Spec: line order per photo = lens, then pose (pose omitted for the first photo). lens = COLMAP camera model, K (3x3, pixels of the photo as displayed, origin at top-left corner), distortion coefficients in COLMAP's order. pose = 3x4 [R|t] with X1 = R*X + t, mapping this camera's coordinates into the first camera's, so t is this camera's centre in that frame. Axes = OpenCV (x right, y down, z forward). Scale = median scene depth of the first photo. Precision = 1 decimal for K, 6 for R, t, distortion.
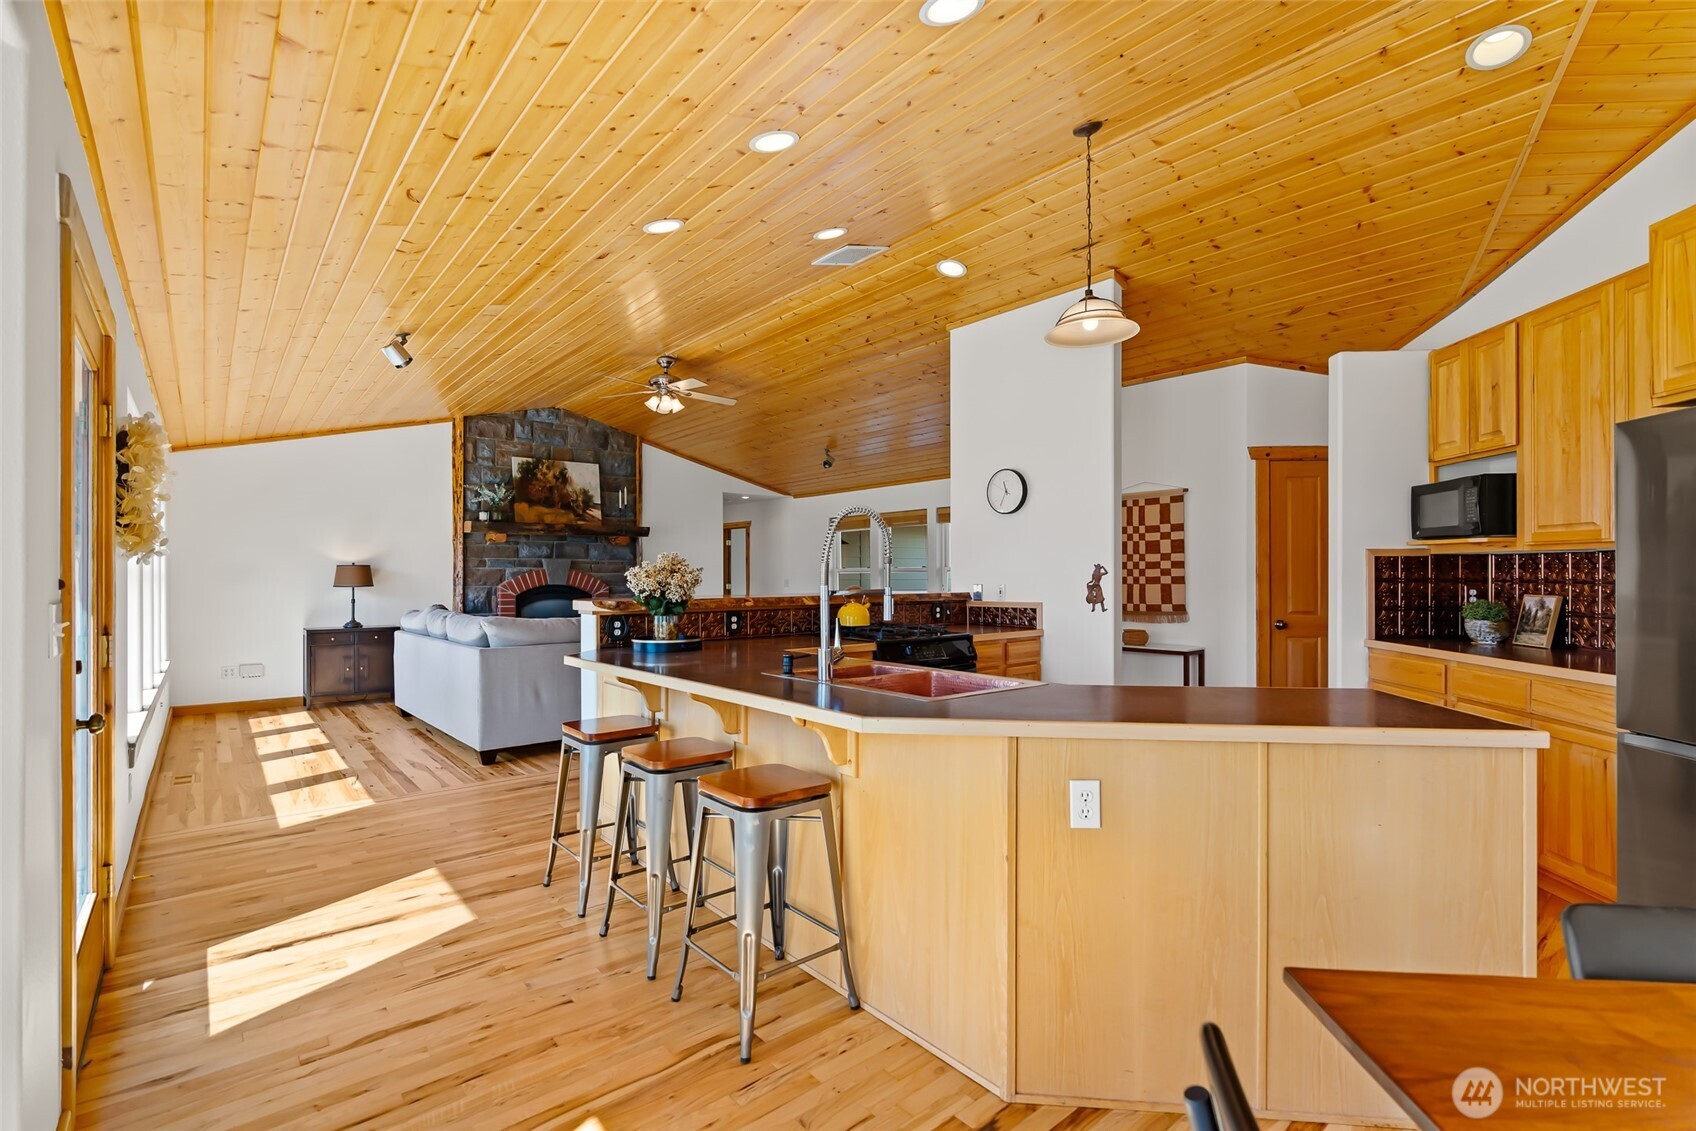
lens RADIAL K [[758.7, 0, 841.9], [0, 758.7, 572.7], [0, 0, 1]] dist [-0.022738, 0.000394]
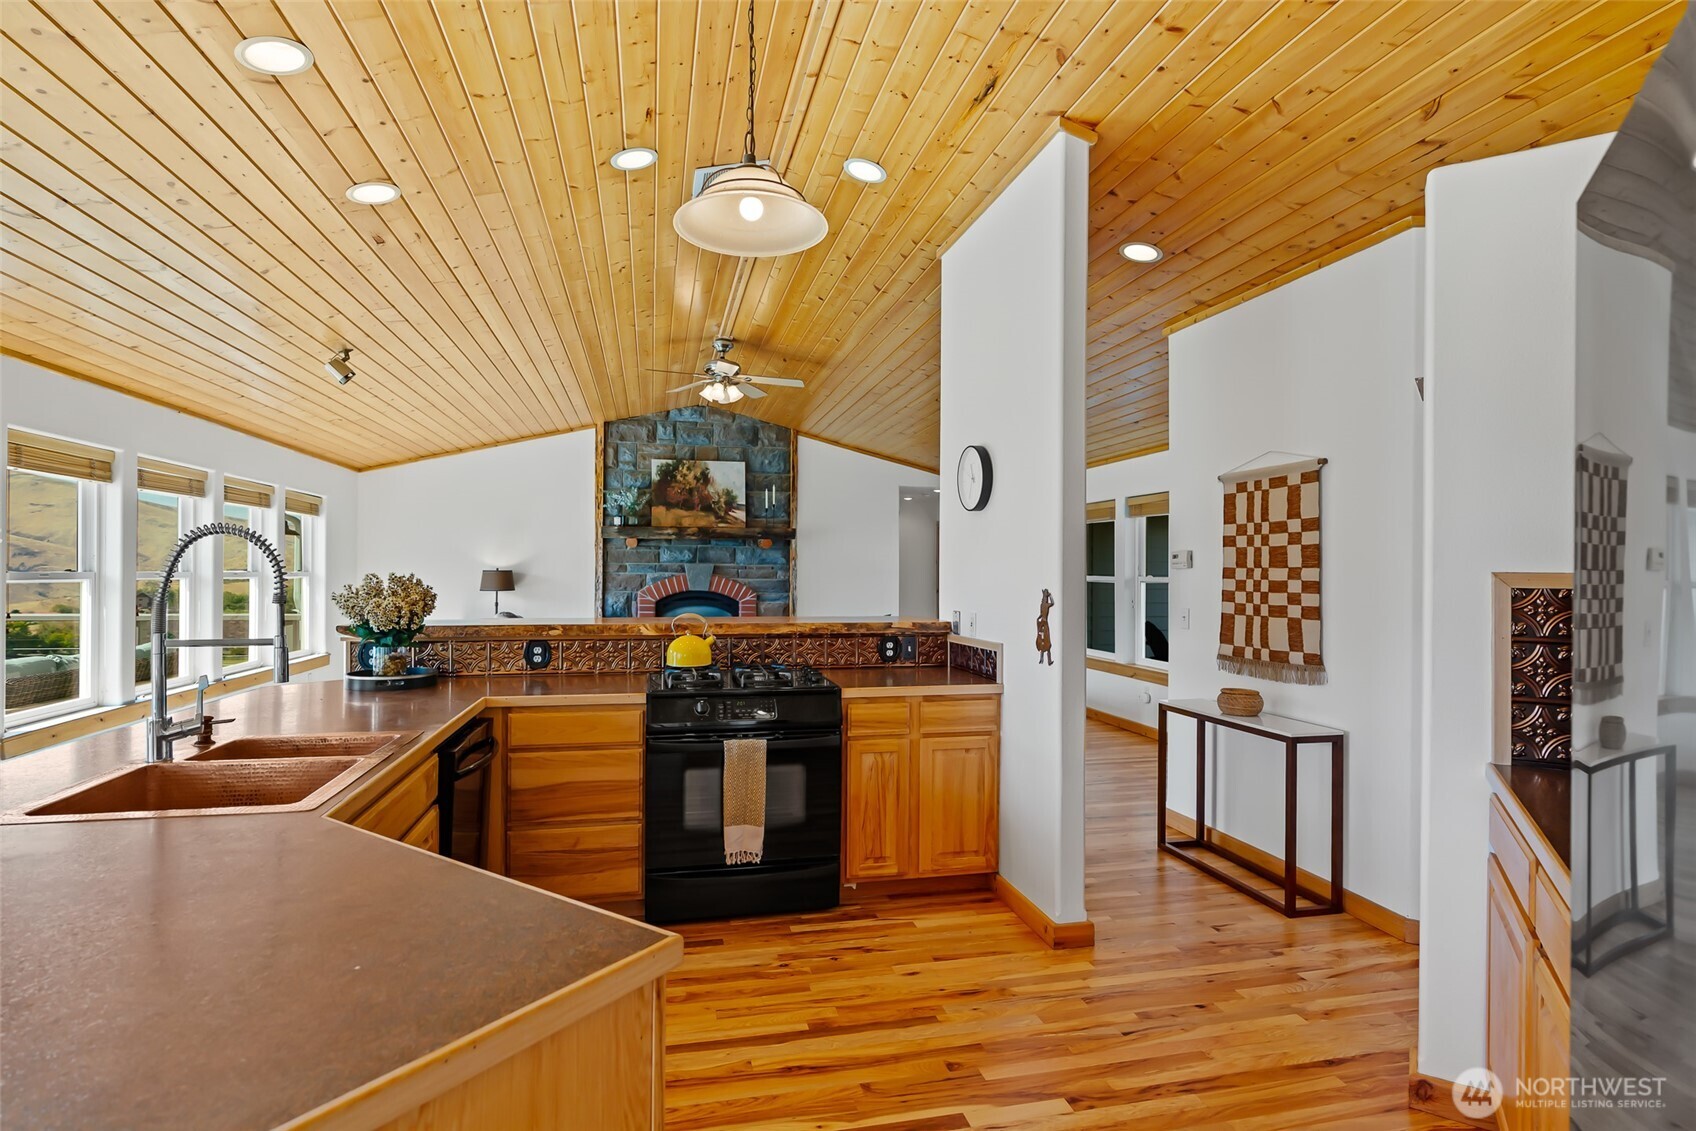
lens RADIAL K [[821.4, 0, 848.0], [0, 821.4, 565.5], [0, 0, 1]] dist [-0.002998, -0.000355]
pose [[0.890714, 0.005450, -0.454532, 0.398717], [-0.007499, 0.999968, -0.002705, -0.022370], [0.454503, 0.005818, 0.890726, 0.248325]]
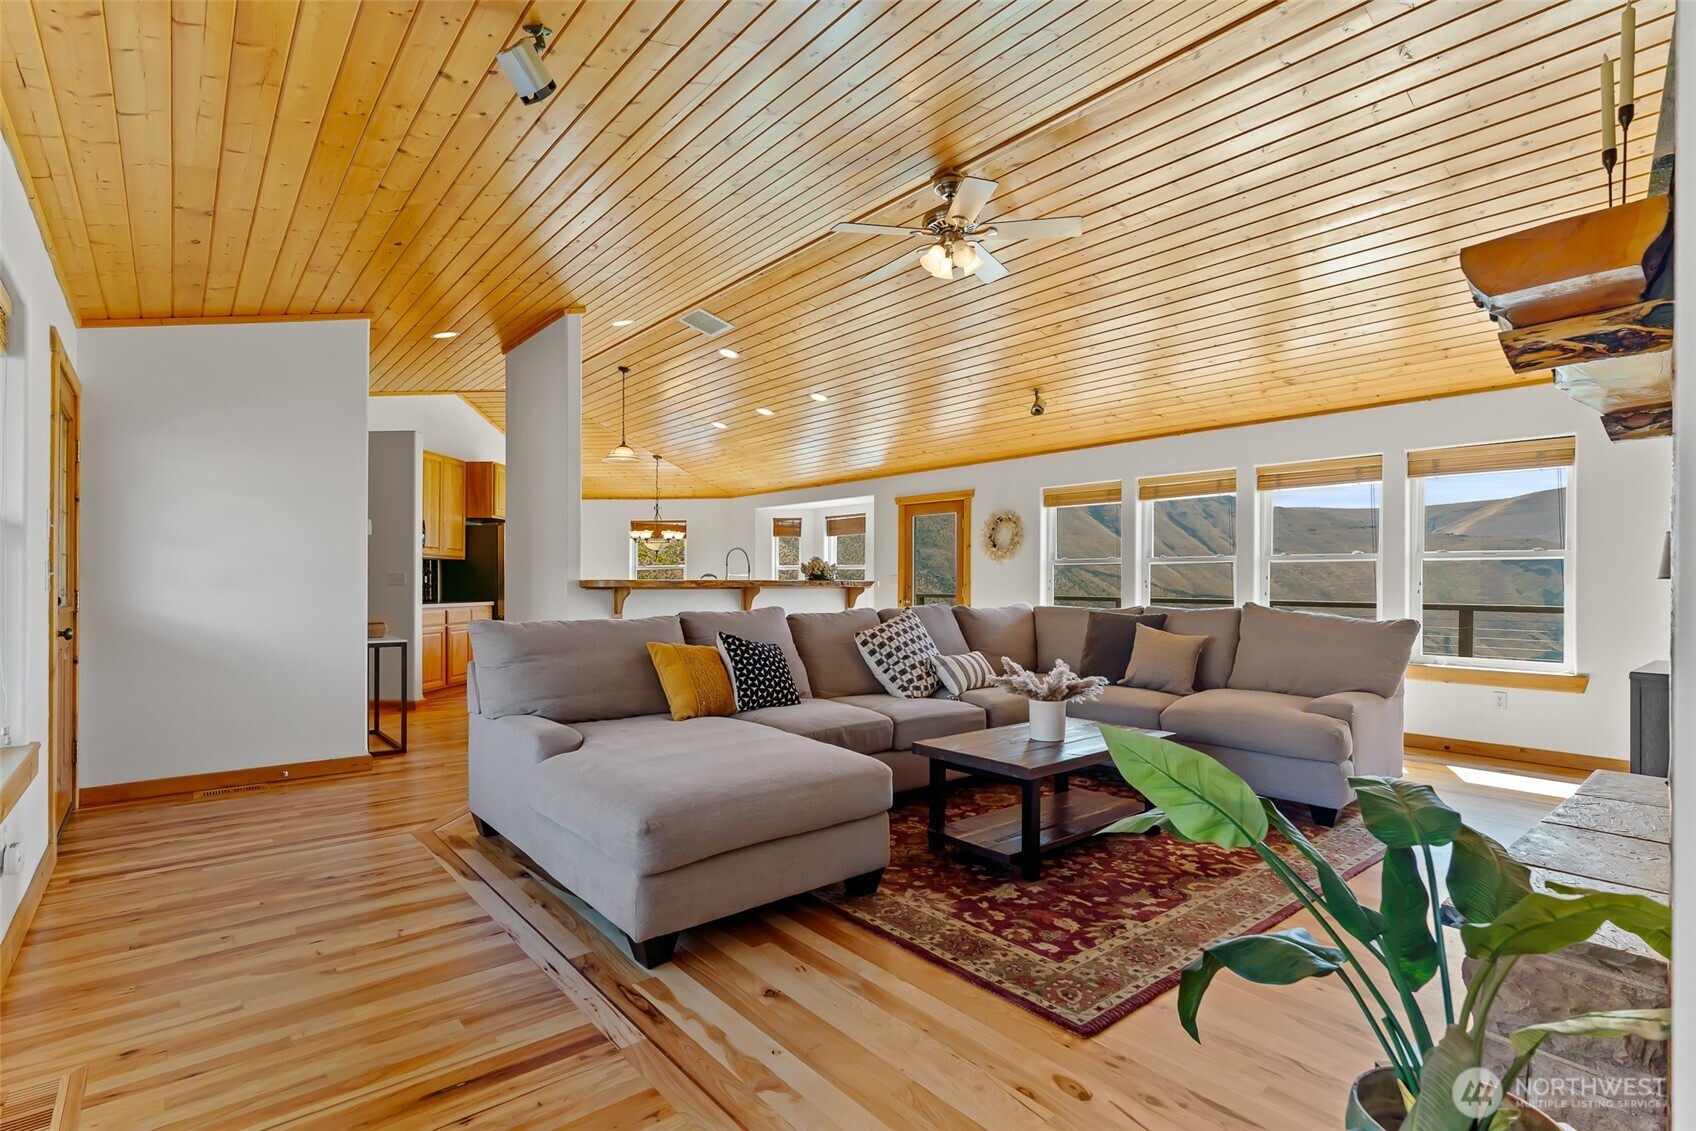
lens RADIAL K [[827.0, 0, 819.7], [0, 827.0, 580.2], [0, 0, 1]] dist [-0.002175, -0.000151]
pose [[-0.999312, -0.001091, 0.037059, -0.200415], [-0.001101, 0.999999, -0.000253, 0.023212], [-0.037059, -0.000293, -0.999313, 1.953920]]
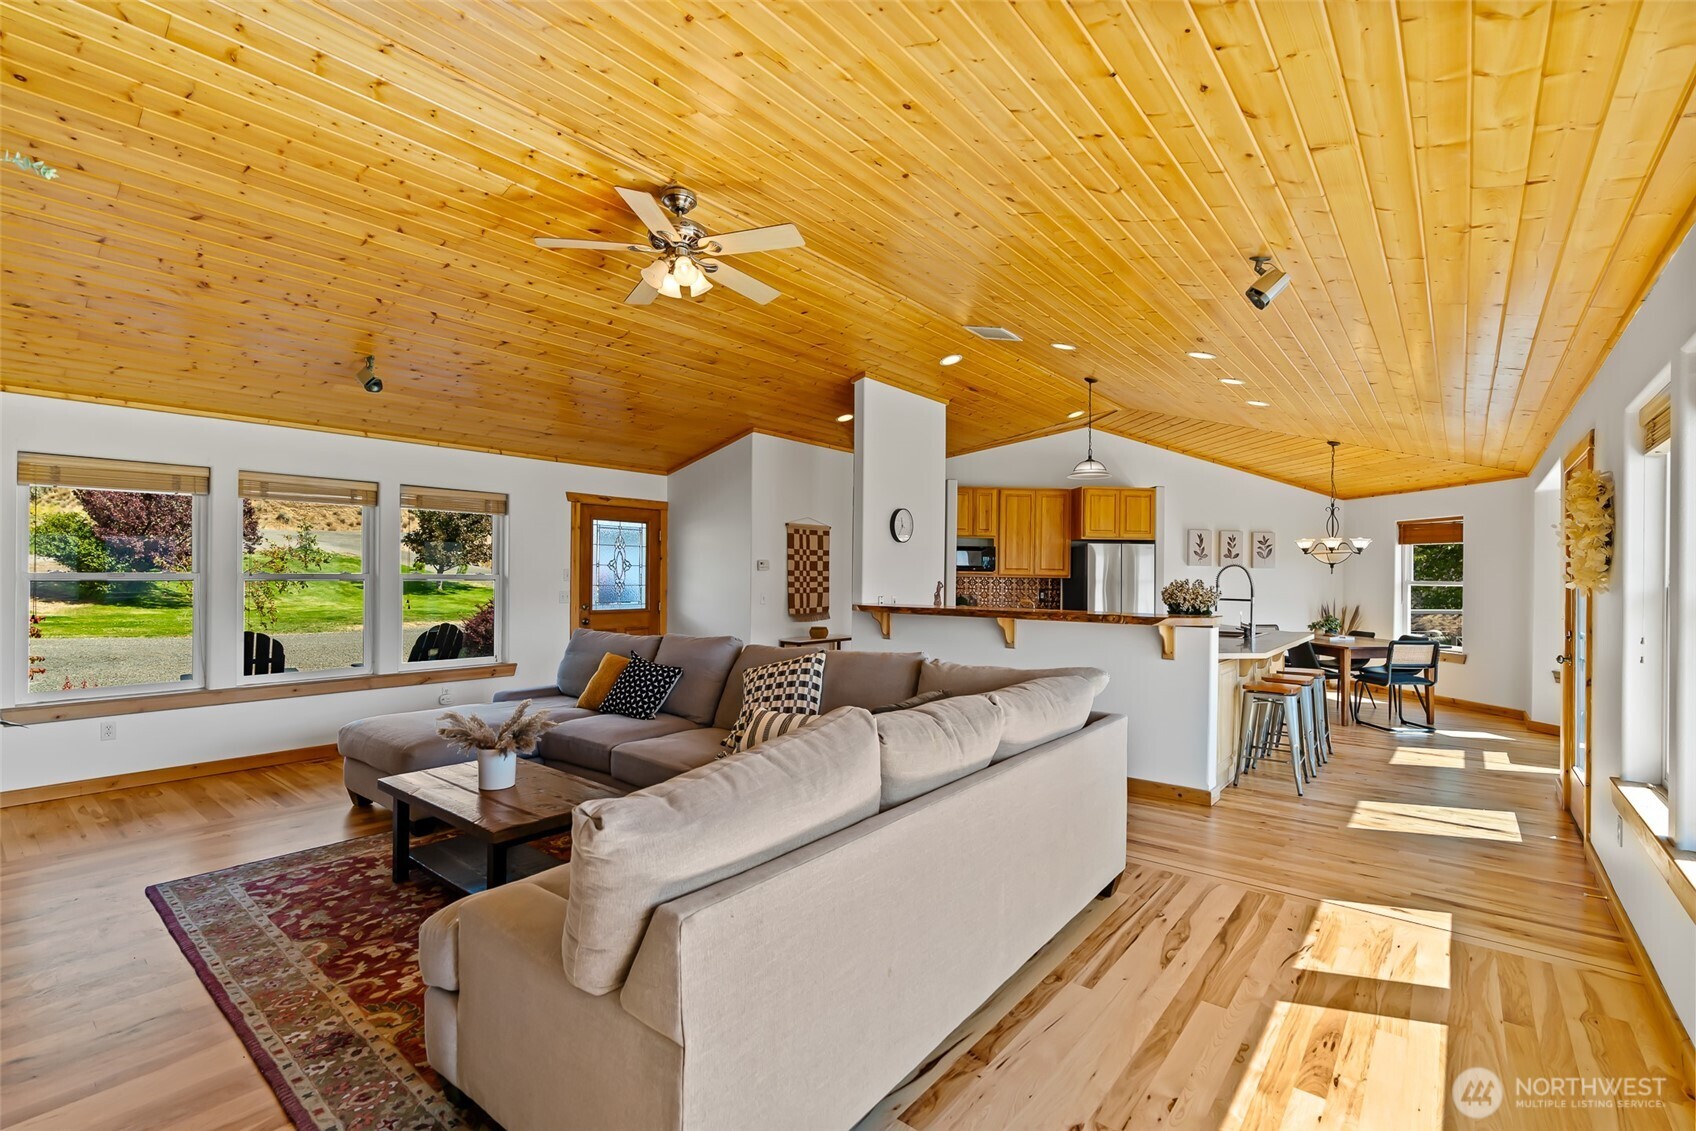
lens RADIAL K [[758.7, 0, 841.9], [0, 758.7, 572.7], [0, 0, 1]] dist [-0.022738, 0.000394]
pose [[-0.169685, 0.005628, 0.985482, -0.939472], [-0.010629, 0.999915, -0.007541, -0.011650], [-0.985441, -0.011754, -0.169611, 1.169208]]
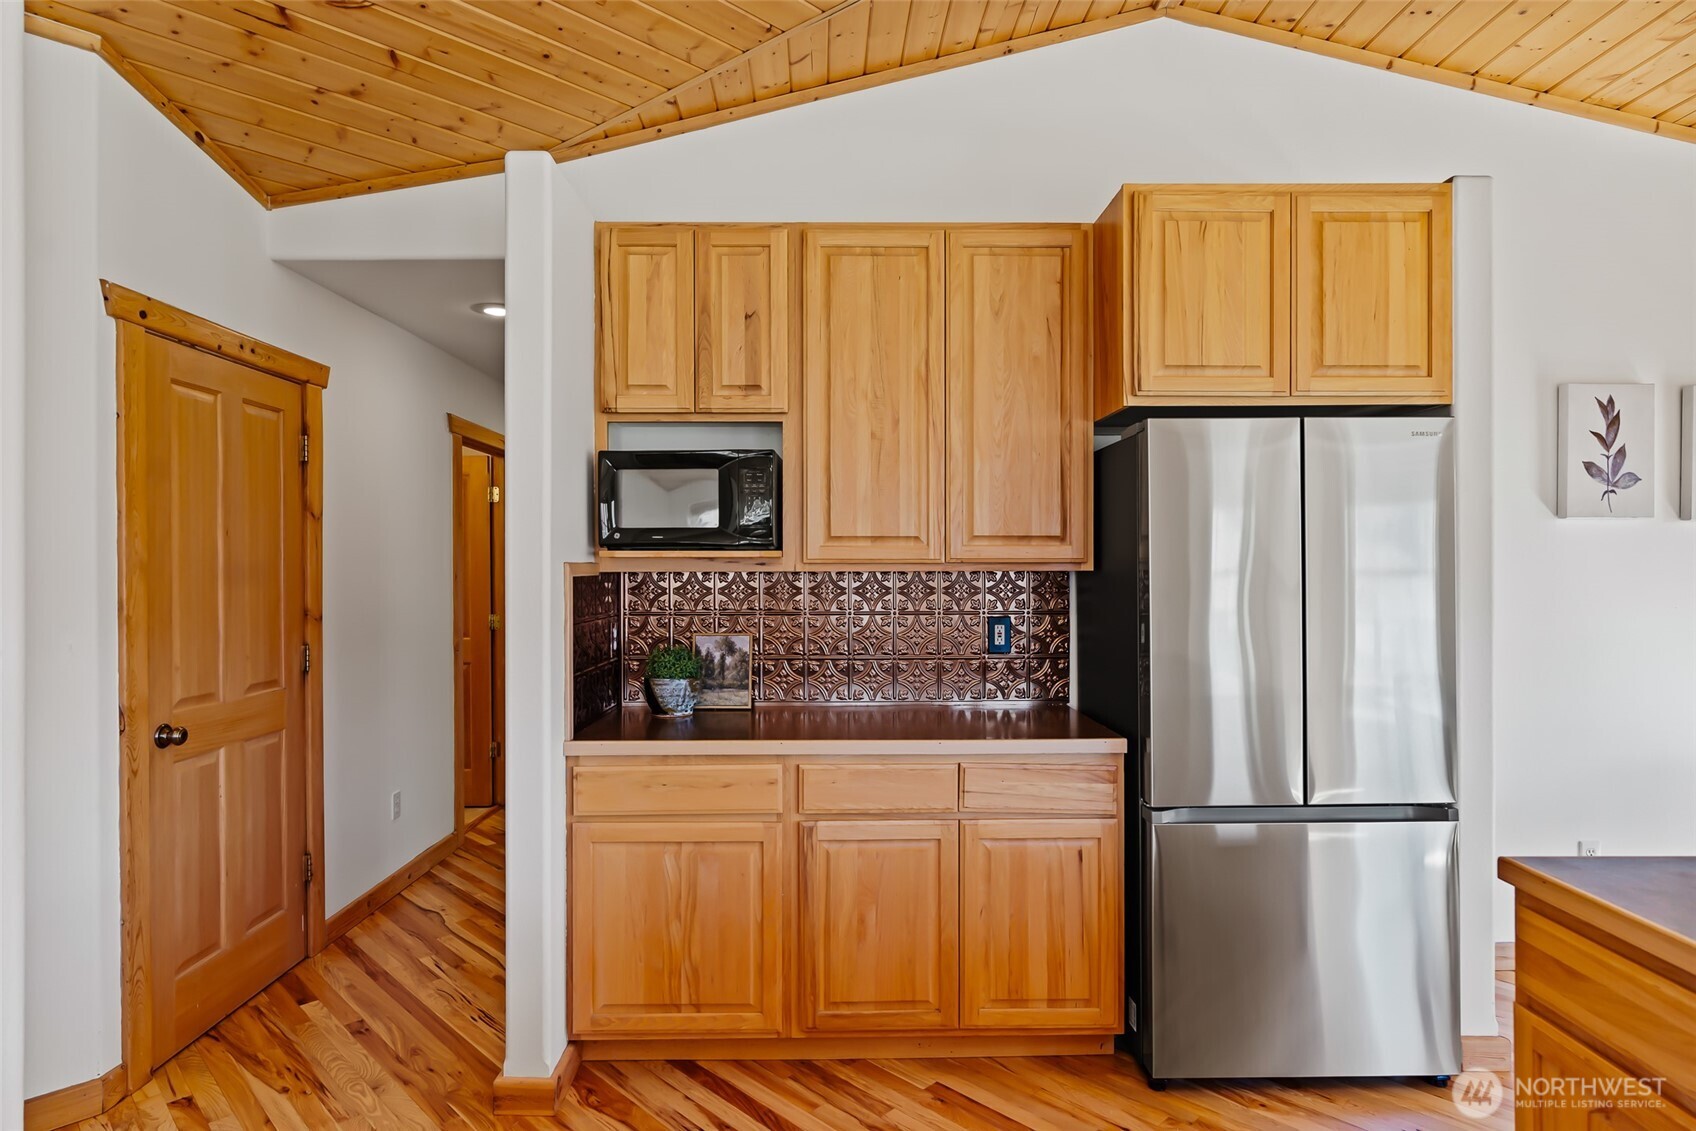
lens RADIAL K [[936.0, 0, 848.0], [0, 936.0, 565.5], [0, 0, 1]] dist [0.000281, 0.000469]
pose [[-0.081839, 0.003131, 0.996641, 0.037010], [0.003013, 0.999991, -0.002894, -0.019299], [-0.996641, 0.002766, -0.081848, 0.609955]]
